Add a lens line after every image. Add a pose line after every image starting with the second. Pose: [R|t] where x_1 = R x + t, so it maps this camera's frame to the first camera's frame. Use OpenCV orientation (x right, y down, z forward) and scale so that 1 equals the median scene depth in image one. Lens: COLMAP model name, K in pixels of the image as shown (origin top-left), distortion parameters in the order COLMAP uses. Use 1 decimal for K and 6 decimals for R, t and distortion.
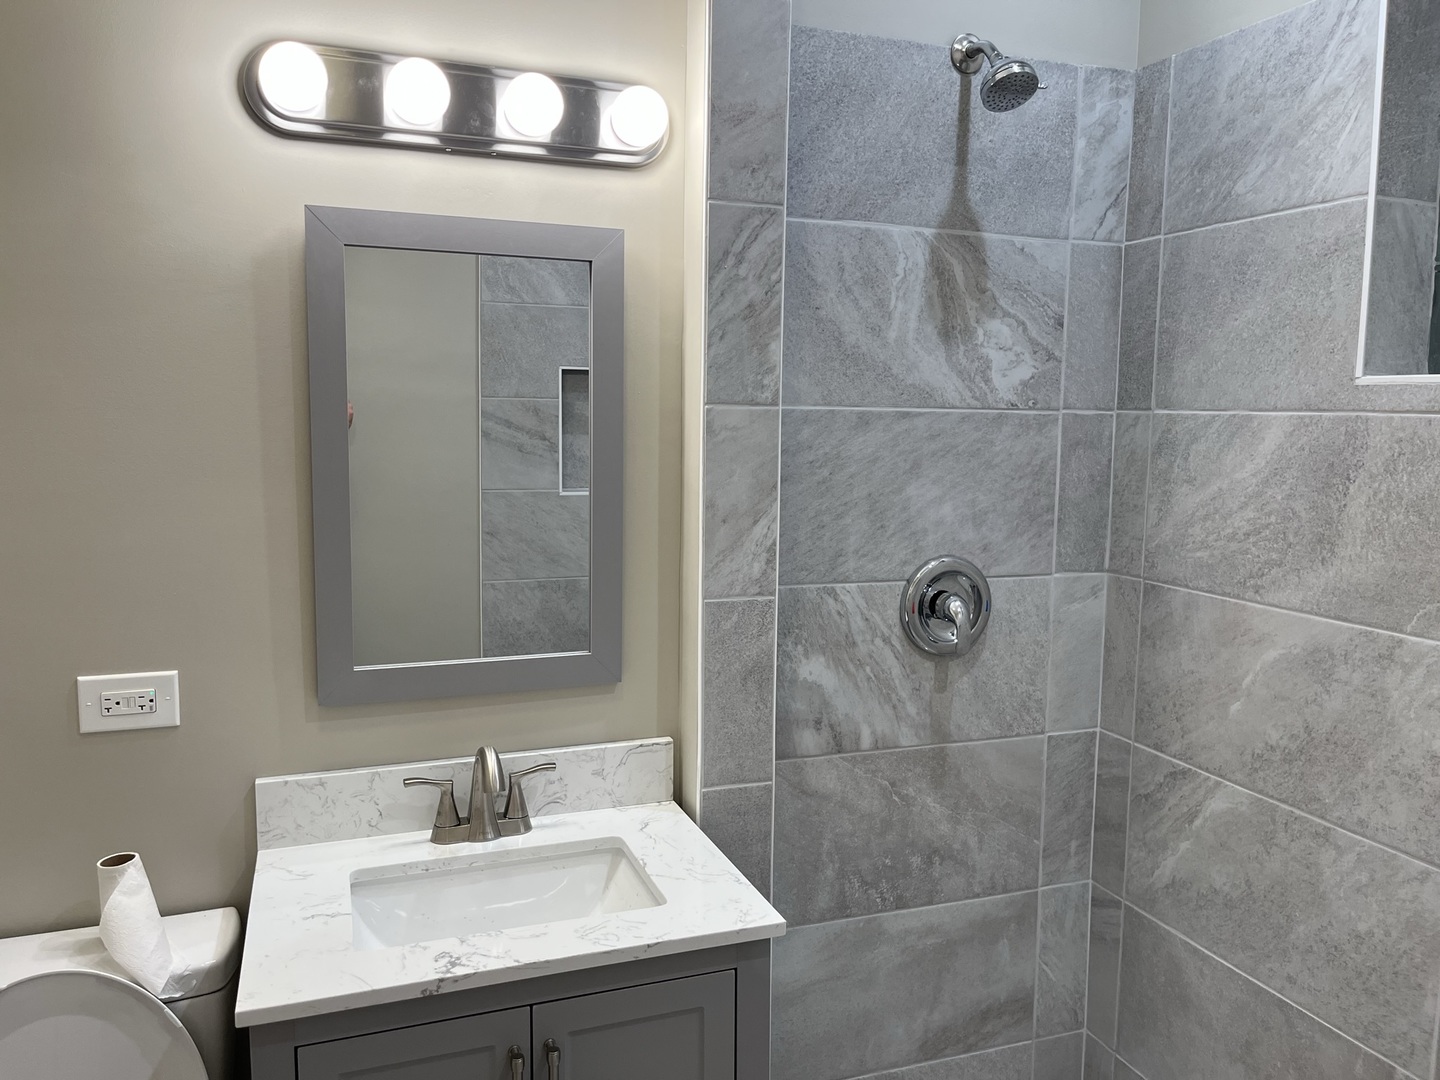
lens RADIAL K [[1093.4, 0, 720.0], [0, 1093.4, 540.0], [0, 0, 1]] dist [0.068323, -0.100333]
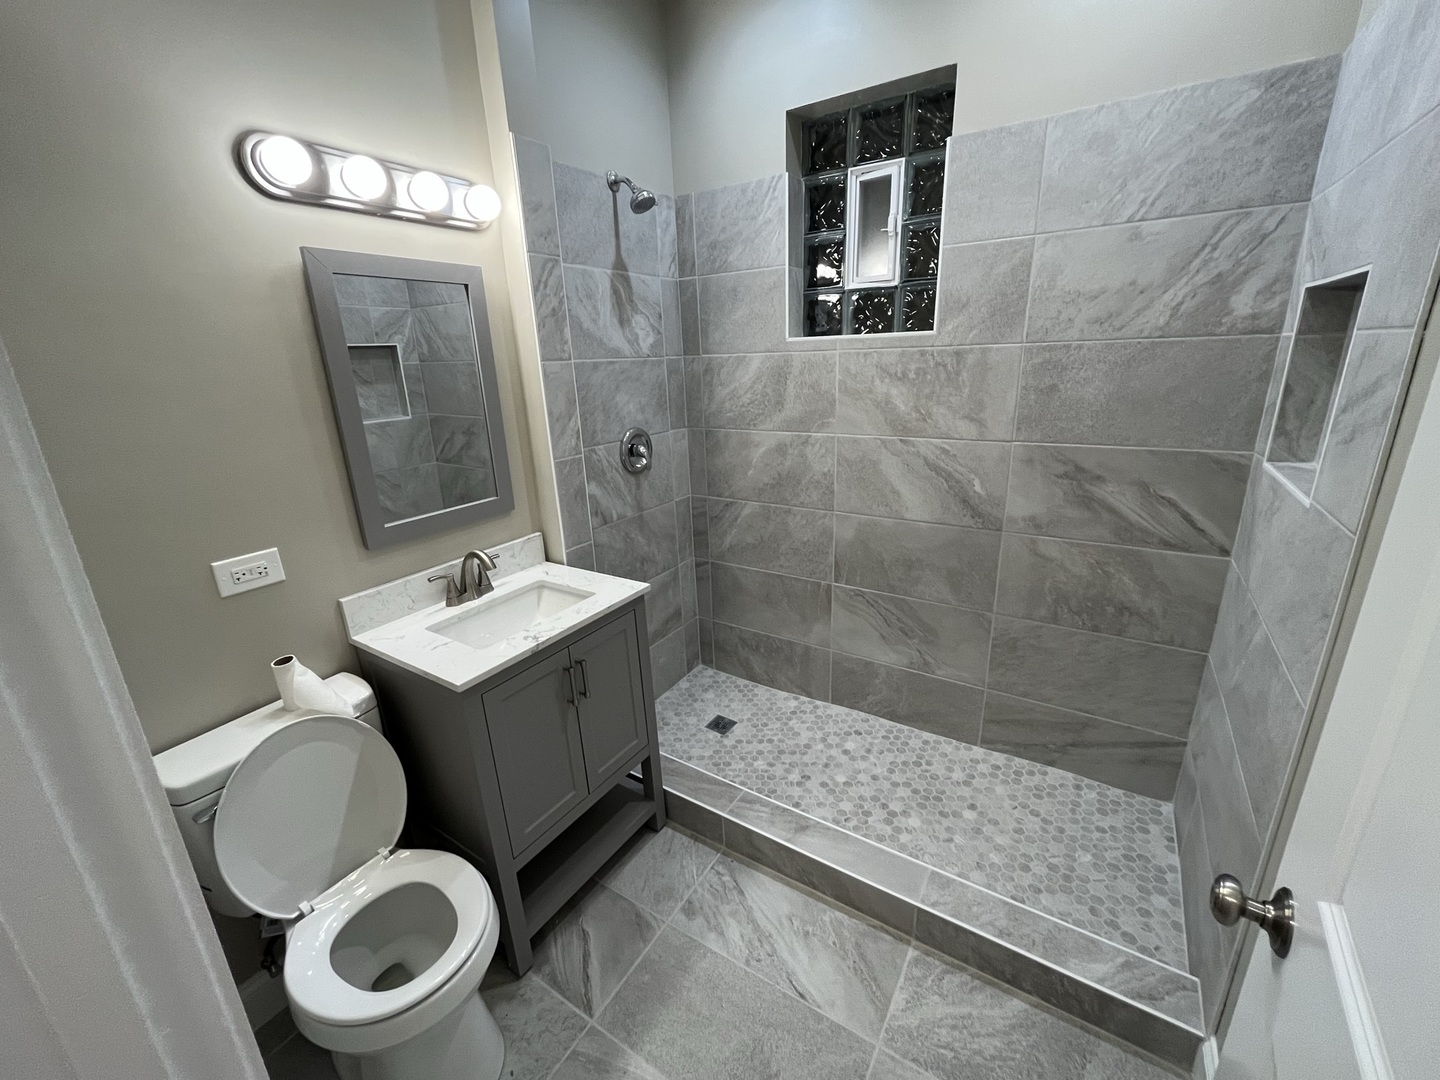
lens RADIAL K [[577.9, 0, 725.7], [0, 577.9, 533.3], [0, 0, 1]] dist [-0.000117, -0.000046]
pose [[0.797083, -0.219623, 0.562516, -0.364386], [0.118203, 0.970243, 0.211319, -0.003400], [-0.592188, -0.101948, 0.799325, -0.060473]]
